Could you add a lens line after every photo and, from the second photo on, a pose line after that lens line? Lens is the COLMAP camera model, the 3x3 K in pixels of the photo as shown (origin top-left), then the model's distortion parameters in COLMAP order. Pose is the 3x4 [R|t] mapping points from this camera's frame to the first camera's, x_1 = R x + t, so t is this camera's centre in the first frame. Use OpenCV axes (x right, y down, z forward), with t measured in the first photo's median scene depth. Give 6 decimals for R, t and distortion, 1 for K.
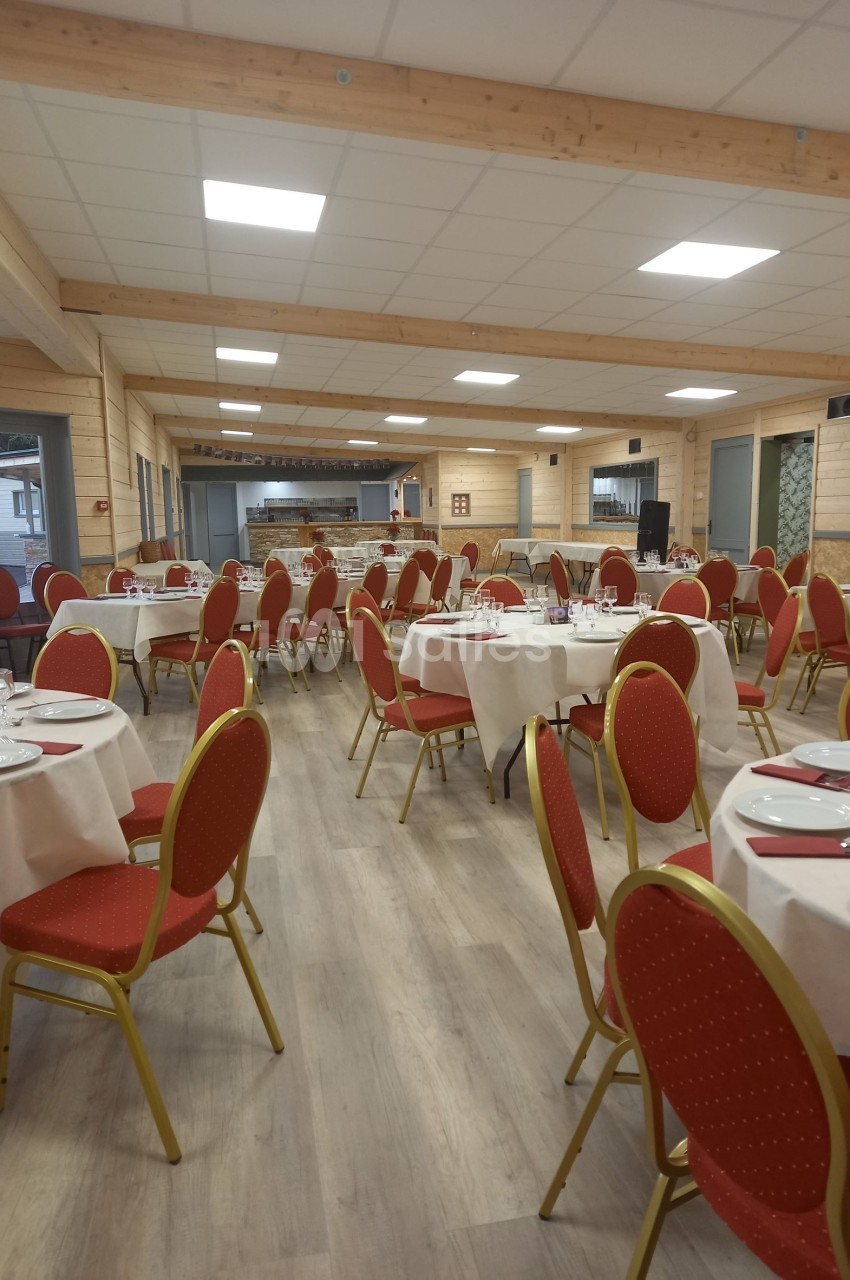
lens RADIAL K [[944.6, 0, 425.0], [0, 944.6, 657.5], [0, 0, 1]] dist [0.052104, -0.060391]
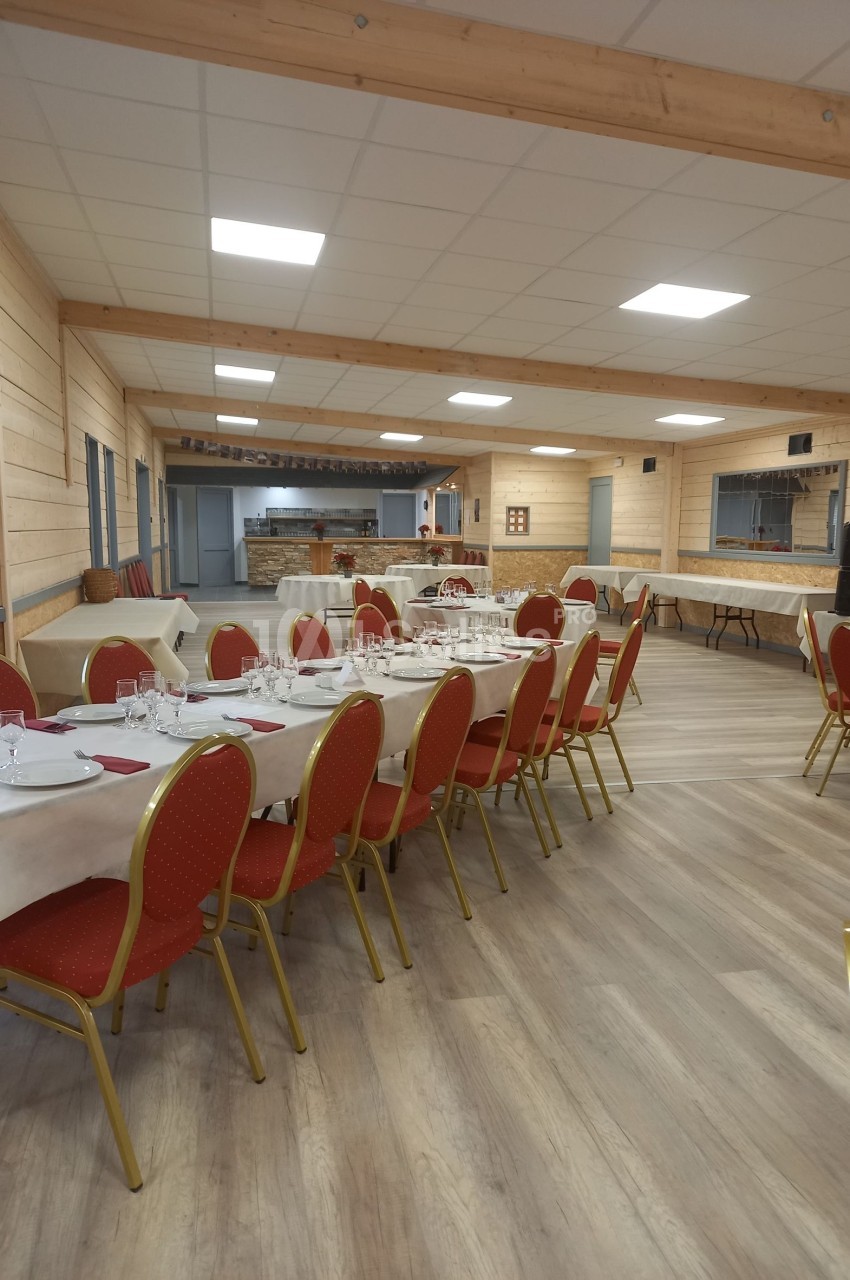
lens RADIAL K [[842.5, 0, 405.0], [0, 842.5, 644.2], [0, 0, 1]] dist [0.020202, -0.036892]
pose [[0.999715, 0.020441, 0.012338, -0.062426], [-0.020294, 0.999723, -0.011918, -0.047722], [-0.012578, 0.011664, 0.999853, 0.296396]]
